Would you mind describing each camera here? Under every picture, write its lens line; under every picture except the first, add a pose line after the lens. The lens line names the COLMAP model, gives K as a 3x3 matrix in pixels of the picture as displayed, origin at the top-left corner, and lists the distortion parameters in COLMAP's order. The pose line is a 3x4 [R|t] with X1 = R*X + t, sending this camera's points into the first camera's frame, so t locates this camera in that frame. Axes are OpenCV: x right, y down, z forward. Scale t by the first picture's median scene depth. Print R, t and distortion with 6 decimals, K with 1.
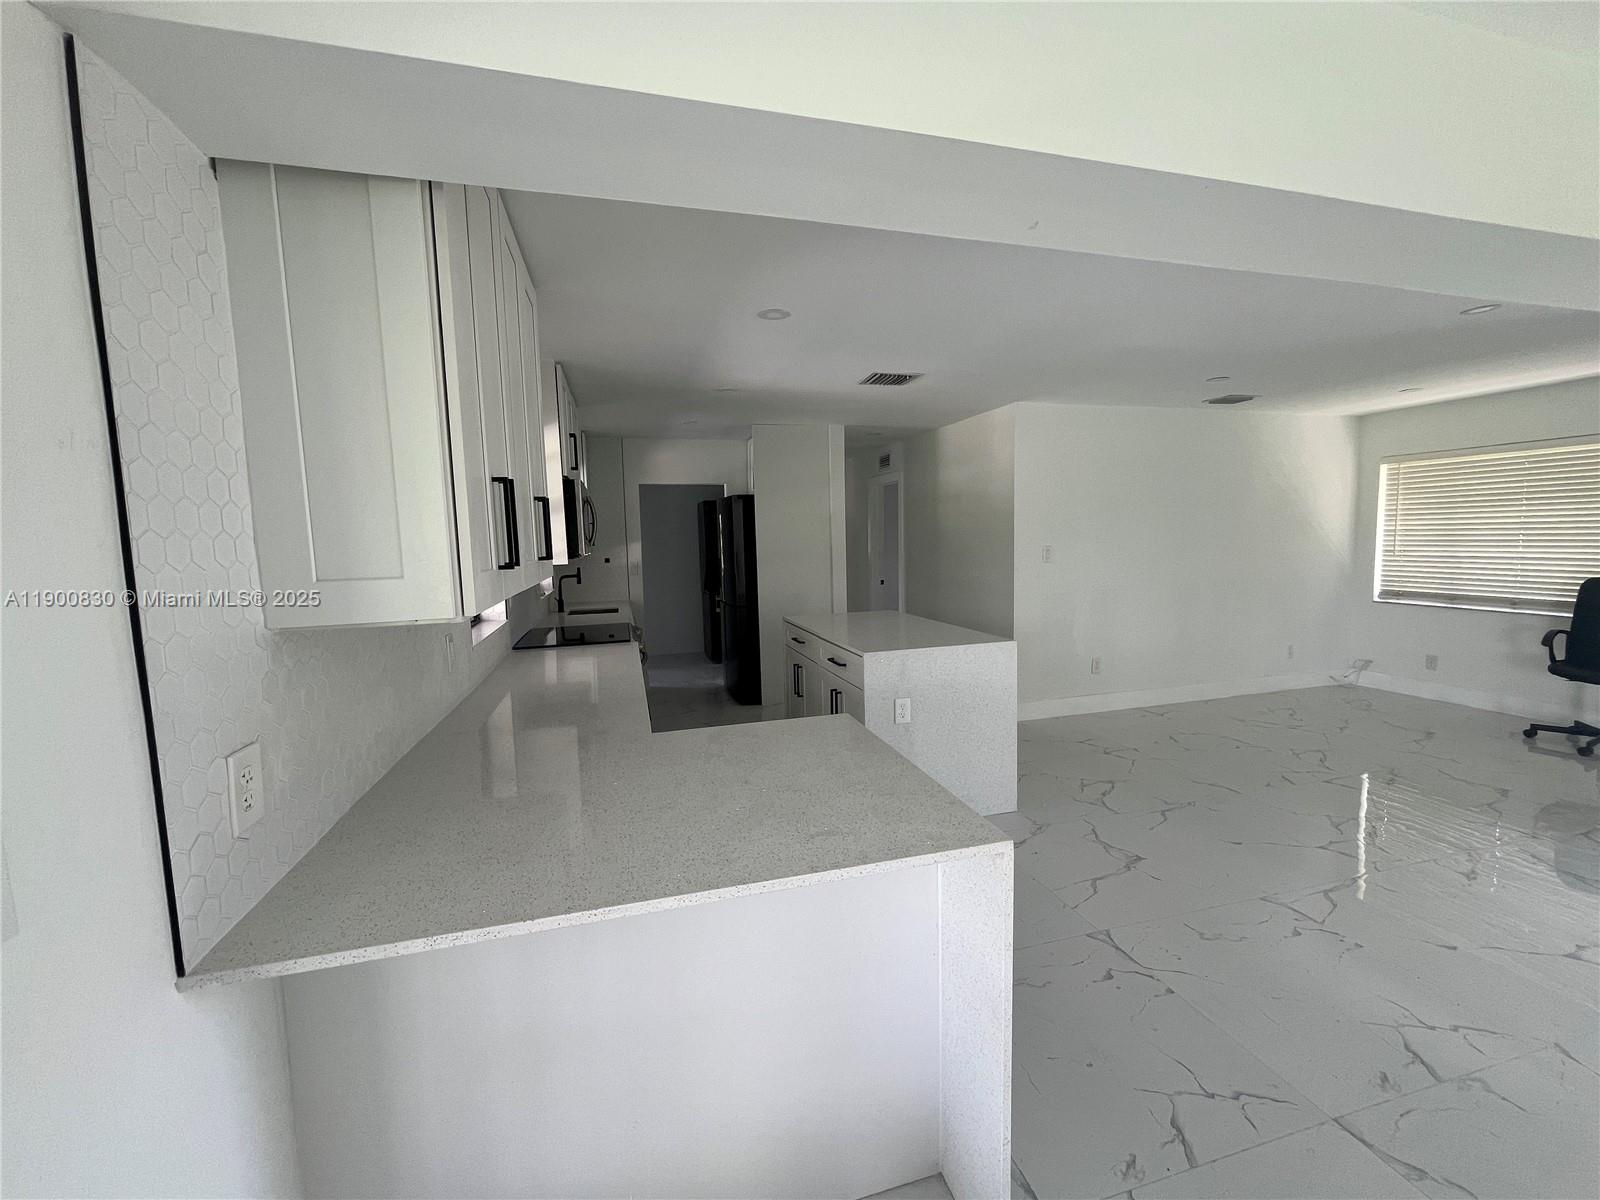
lens RADIAL K [[648.8, 0, 800.0], [0, 648.8, 600.0], [0, 0, 1]] dist [0.000204, 0.000273]
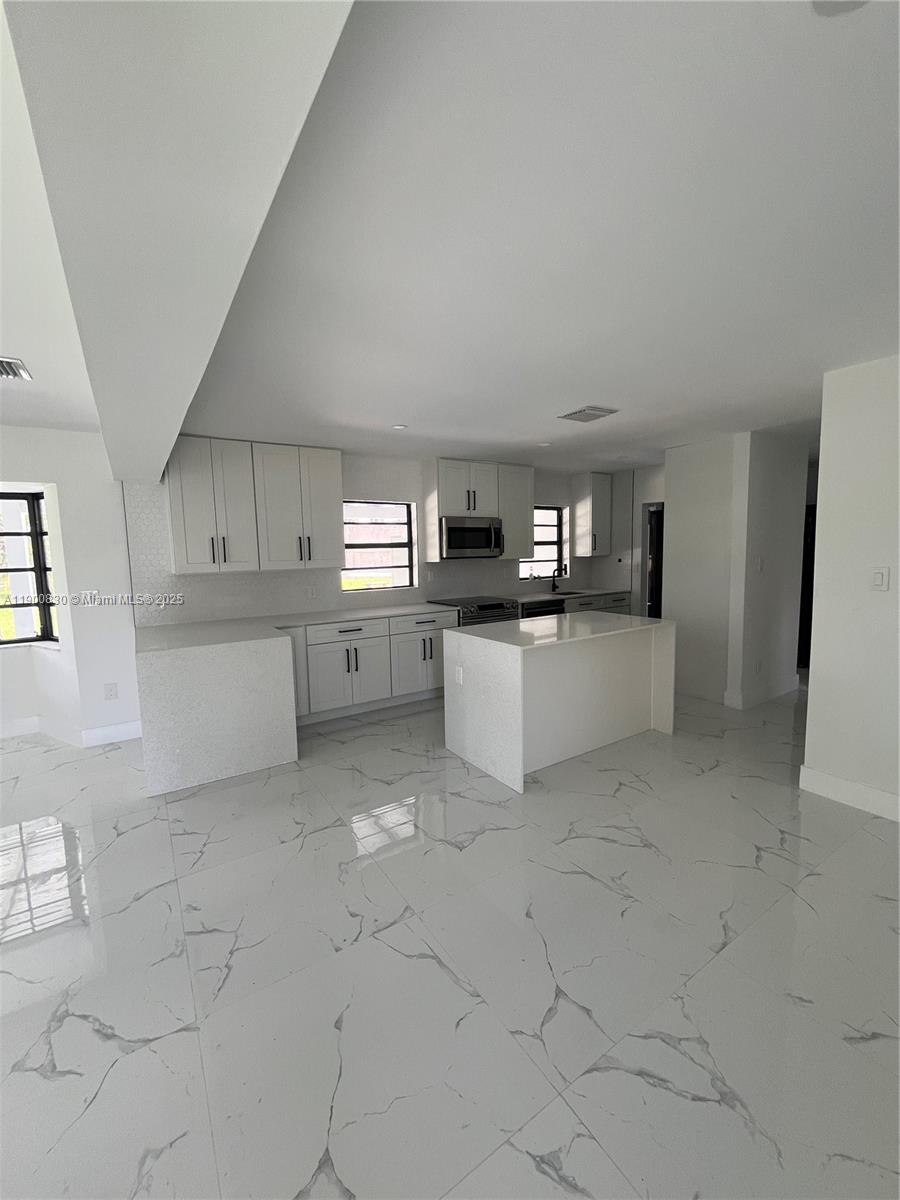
lens RADIAL K [[486.6, 0, 454.7], [0, 486.6, 599.7], [0, 0, 1]] dist [0.000204, 0.000273]
pose [[0.313402, 0.119958, -0.942013, 0.701329], [-0.081289, 0.991737, 0.099246, -0.061320], [0.946135, 0.045472, 0.320564, 0.389239]]
